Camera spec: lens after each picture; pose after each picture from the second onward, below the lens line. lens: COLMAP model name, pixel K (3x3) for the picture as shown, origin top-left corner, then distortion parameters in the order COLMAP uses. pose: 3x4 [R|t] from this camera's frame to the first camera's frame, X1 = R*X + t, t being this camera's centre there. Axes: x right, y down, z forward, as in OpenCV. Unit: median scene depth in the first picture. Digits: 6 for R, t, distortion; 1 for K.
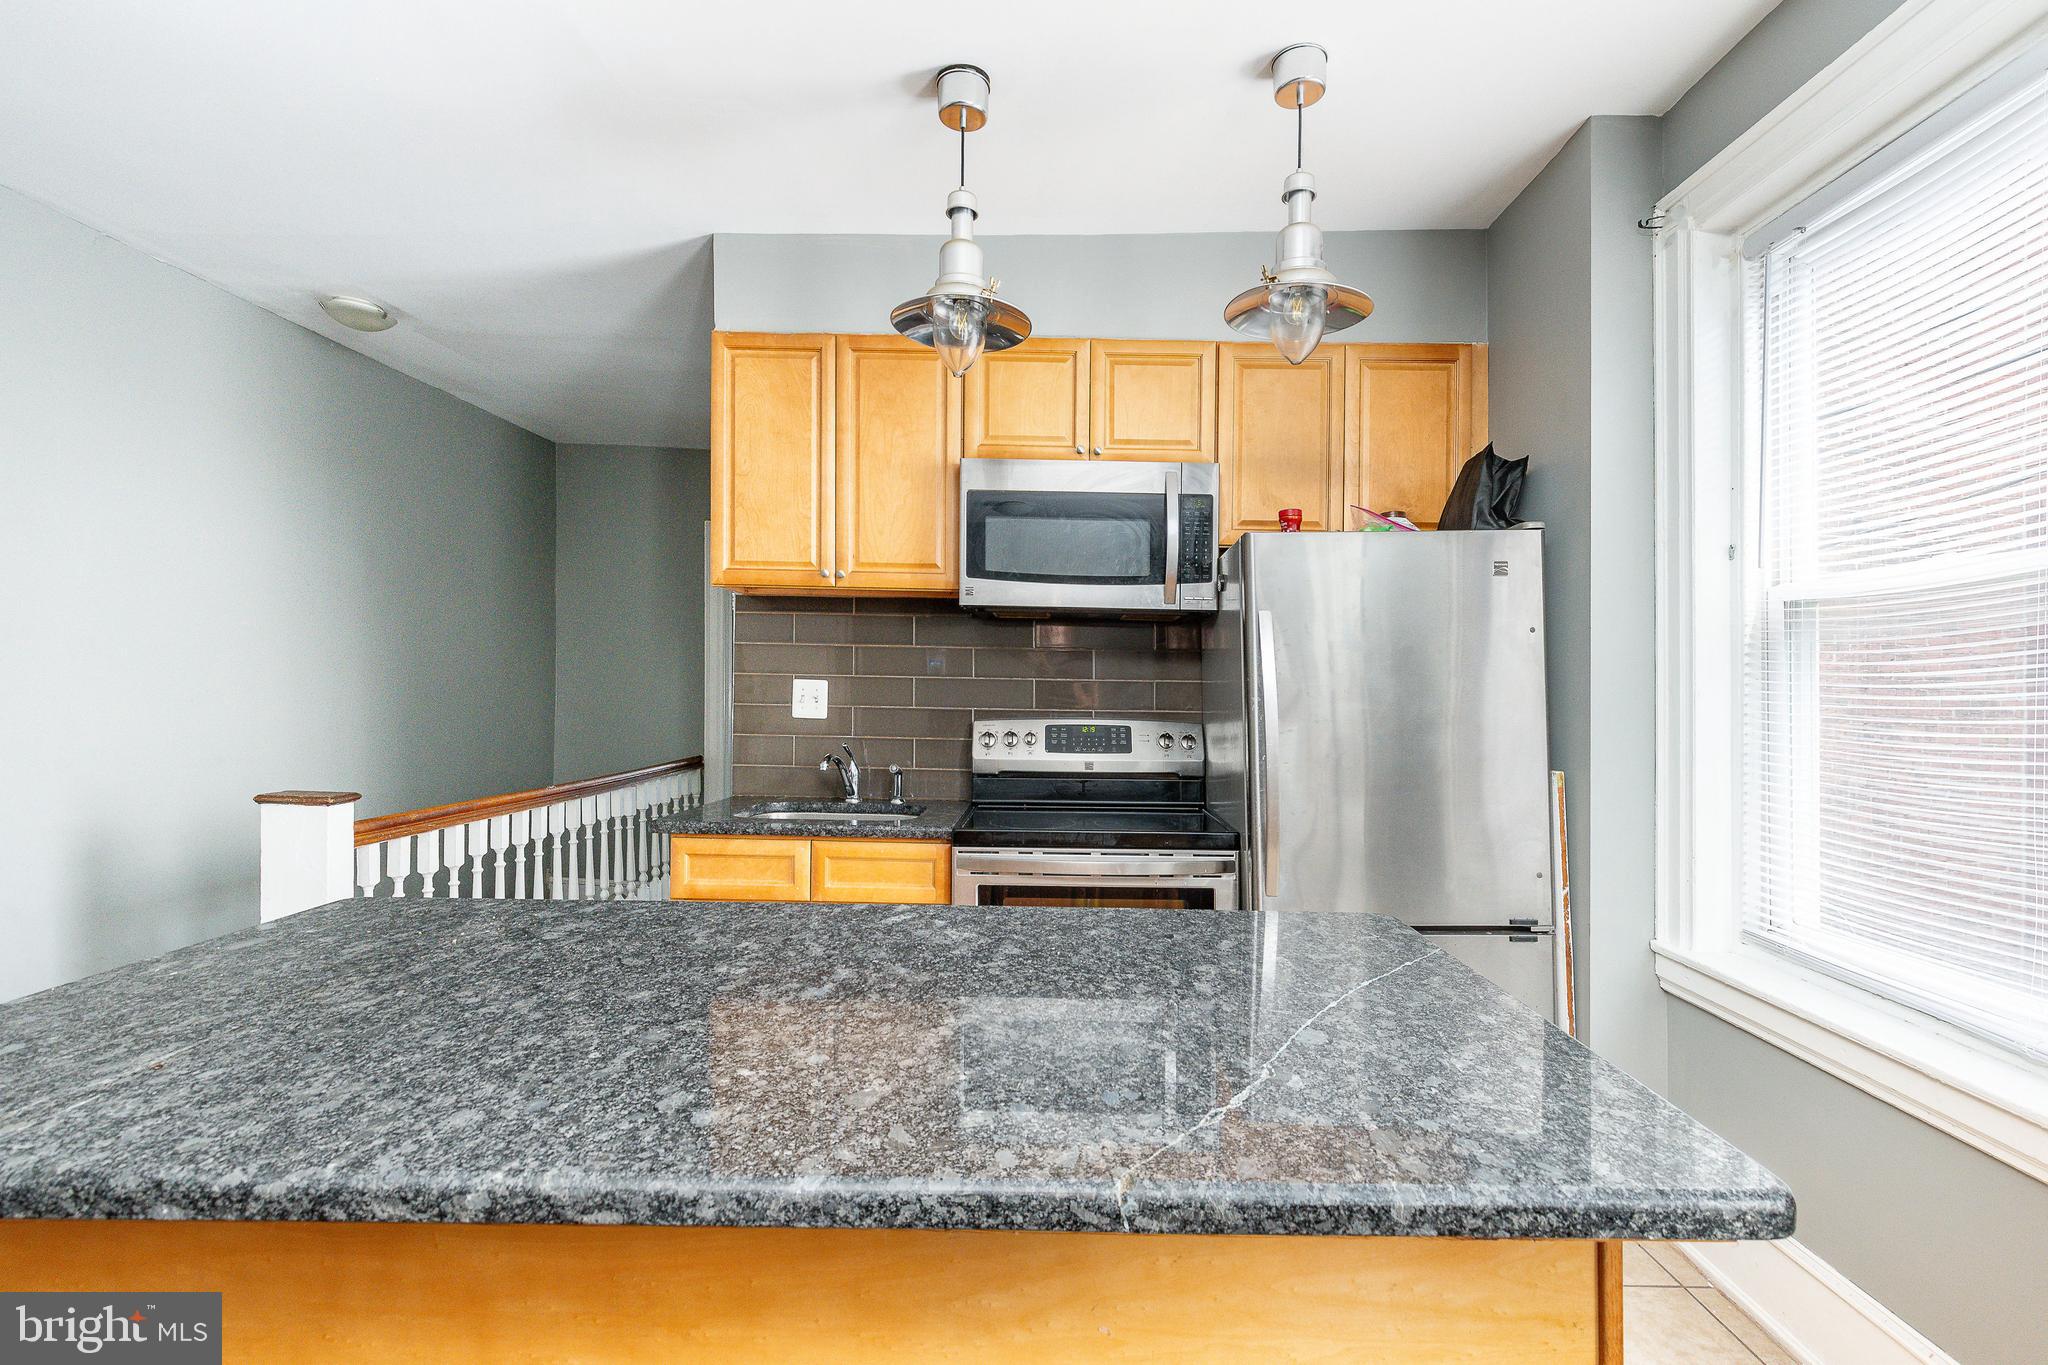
lens RADIAL K [[947.3, 0, 1036.2], [0, 947.3, 674.3], [0, 0, 1]] dist [-0.001057, -0.000068]
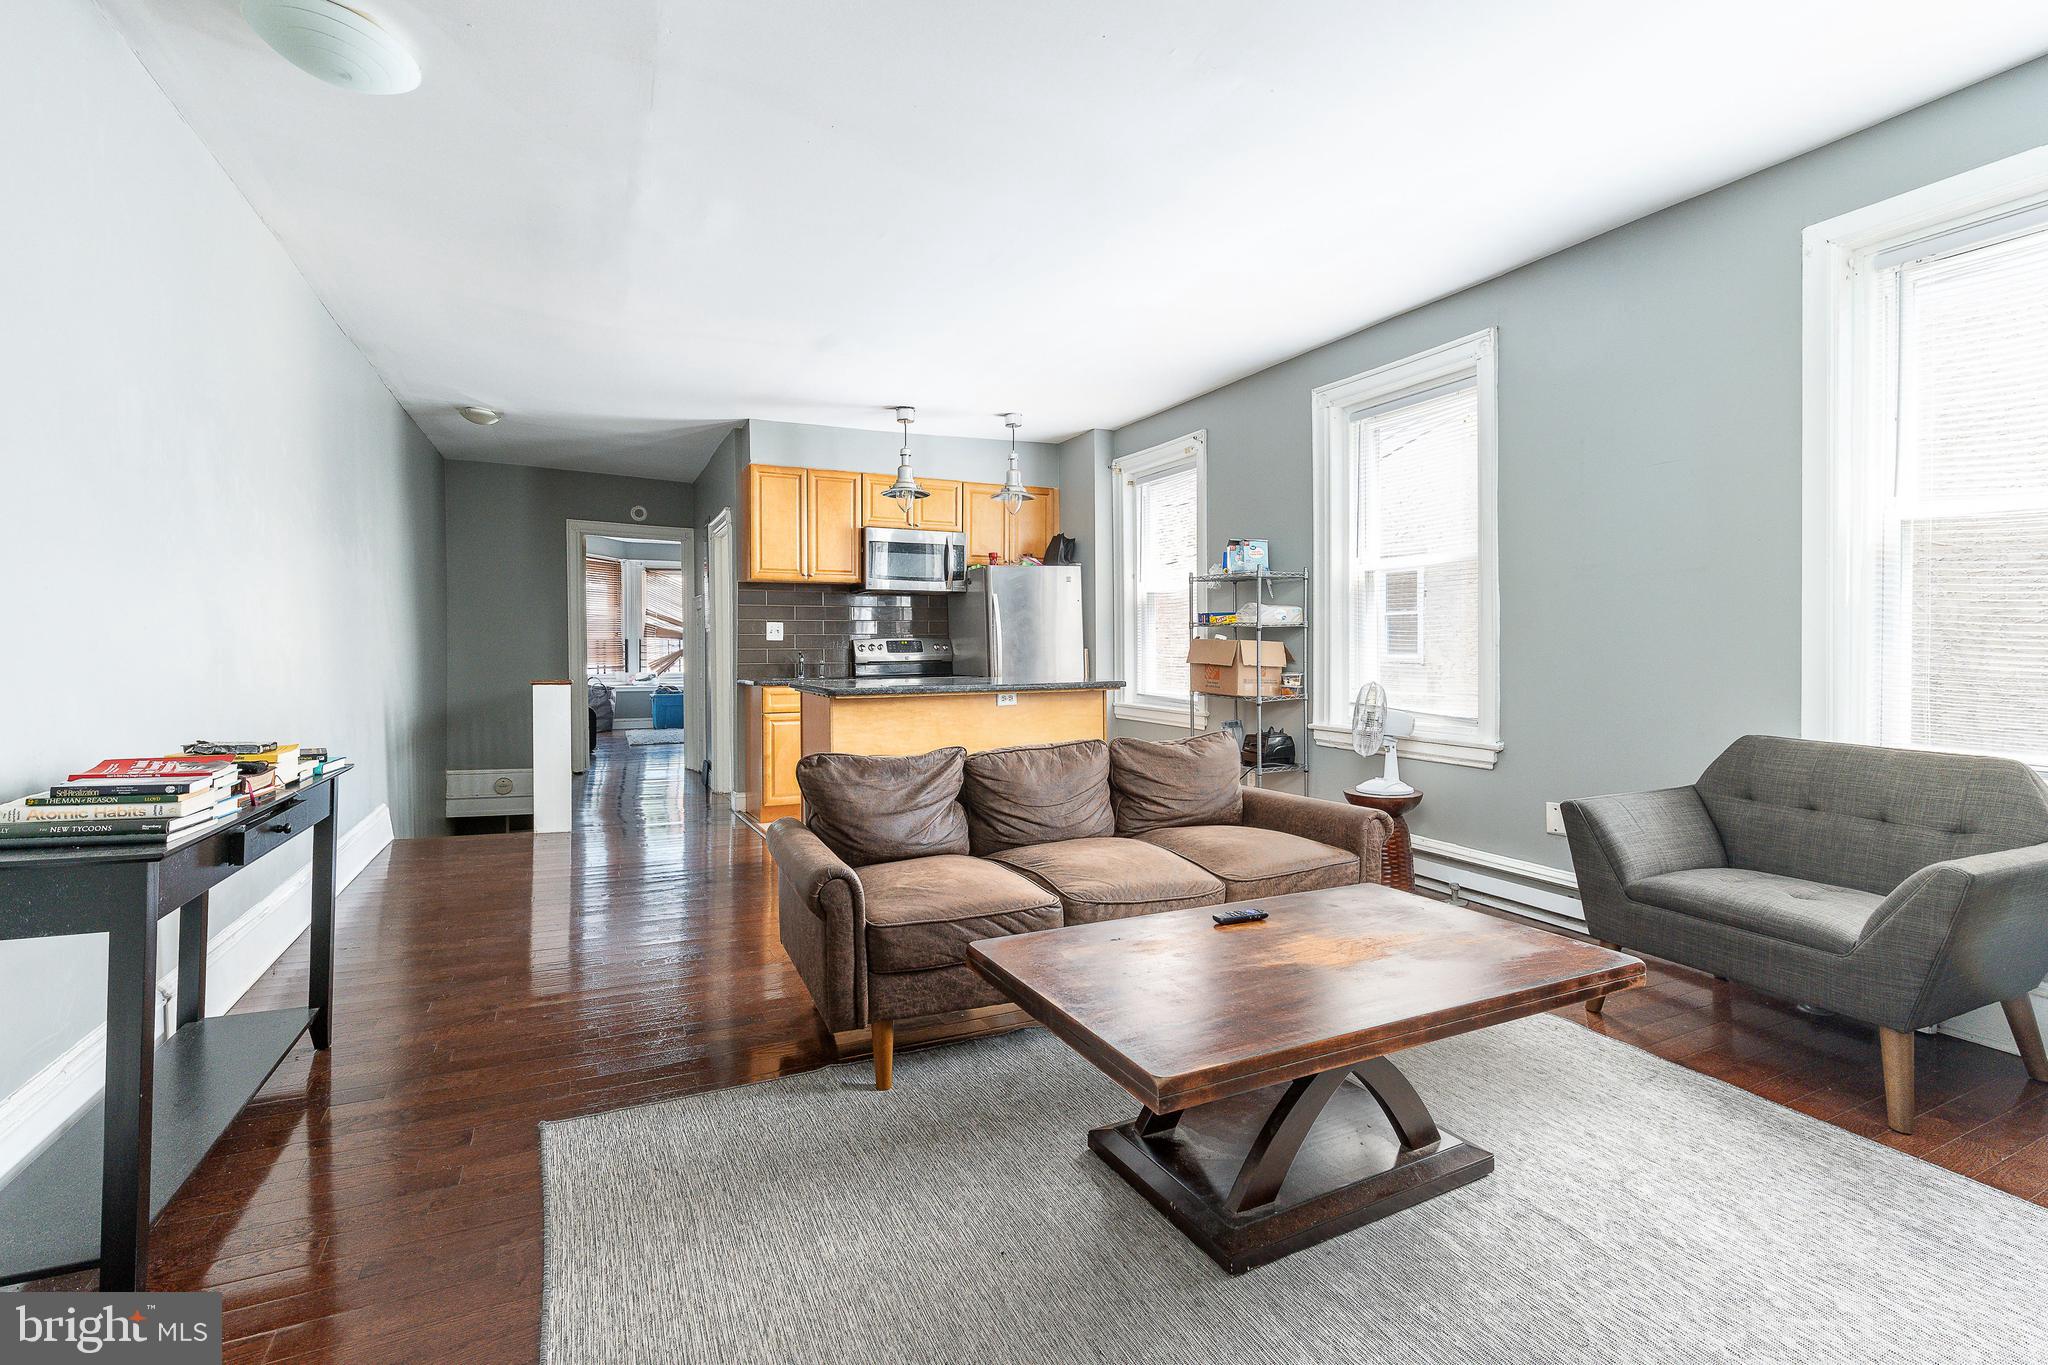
lens RADIAL K [[947.3, 0, 1036.2], [0, 947.3, 674.3], [0, 0, 1]] dist [-0.001057, -0.000068]
pose [[0.891550, -0.025050, 0.452228, -0.781651], [0.009210, 0.999266, 0.037193, 0.056390], [-0.452828, -0.028995, 0.891126, -1.321982]]
